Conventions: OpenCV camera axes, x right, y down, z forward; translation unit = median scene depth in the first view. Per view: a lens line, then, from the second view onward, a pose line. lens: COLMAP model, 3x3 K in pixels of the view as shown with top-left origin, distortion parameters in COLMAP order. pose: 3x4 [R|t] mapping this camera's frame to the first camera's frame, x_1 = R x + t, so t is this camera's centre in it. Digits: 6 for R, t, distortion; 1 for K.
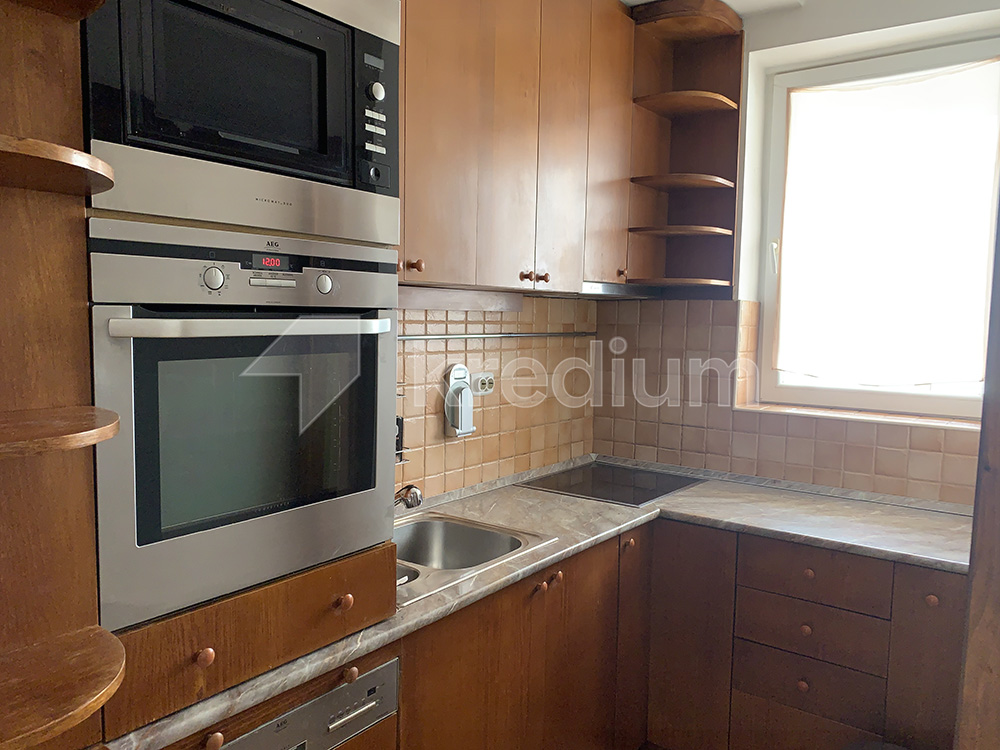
lens RADIAL K [[776.1, 0, 496.2], [0, 776.1, 385.8], [0, 0, 1]] dist [0.057600, -0.061130]
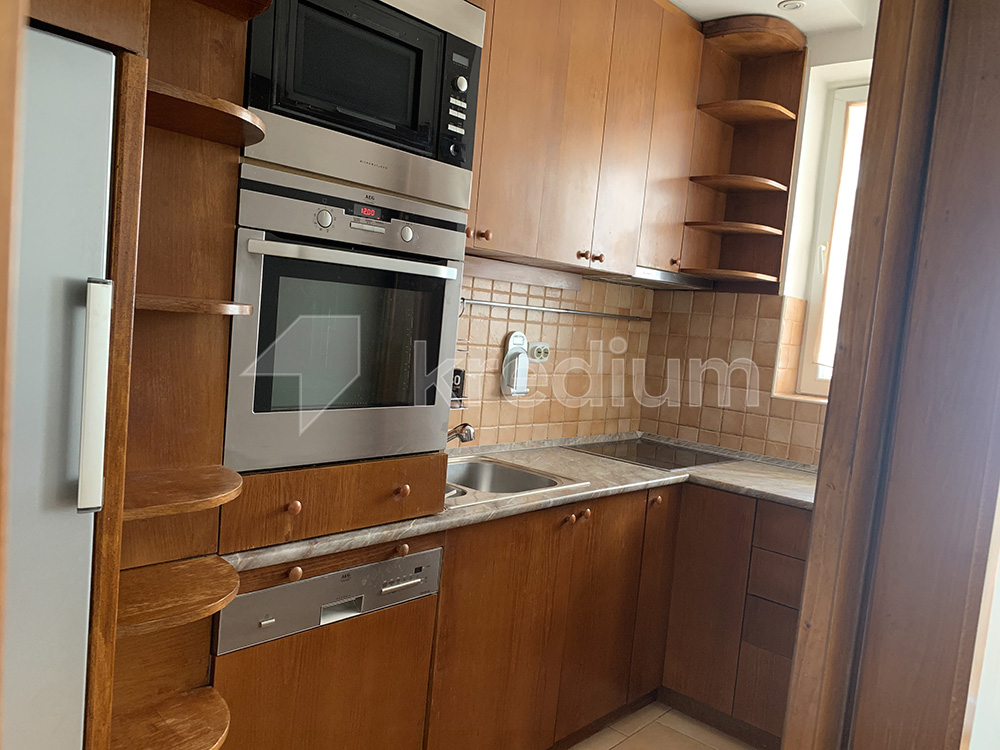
lens RADIAL K [[778.1, 0, 500.0], [0, 778.1, 375.0], [0, 0, 1]] dist [0.070477, -0.069910]
pose [[0.992921, 0.077989, -0.089591, 0.042564], [-0.079766, 0.996678, -0.016426, 0.075437], [0.088012, 0.023456, 0.995843, -0.169609]]
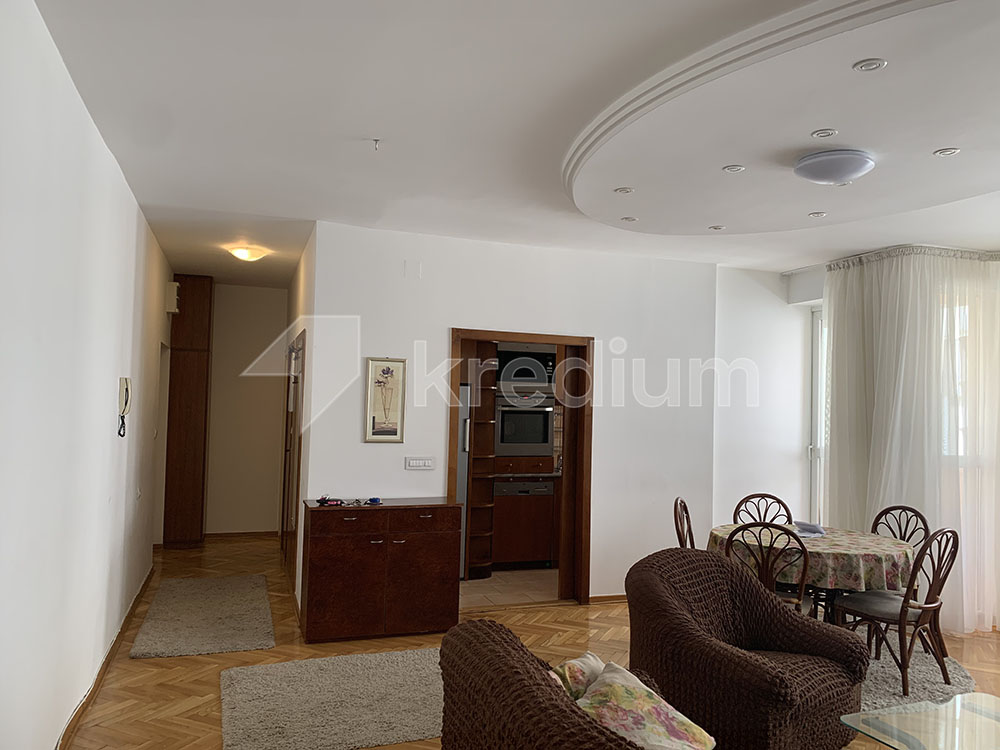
lens RADIAL K [[778.1, 0, 500.0], [0, 778.1, 375.0], [0, 0, 1]] dist [0.070477, -0.069910]
pose [[0.833783, -0.020120, -0.551725, 1.741276], [-0.059584, 0.990219, -0.126156, 0.260739], [0.548867, 0.138060, 0.824429, -2.453595]]
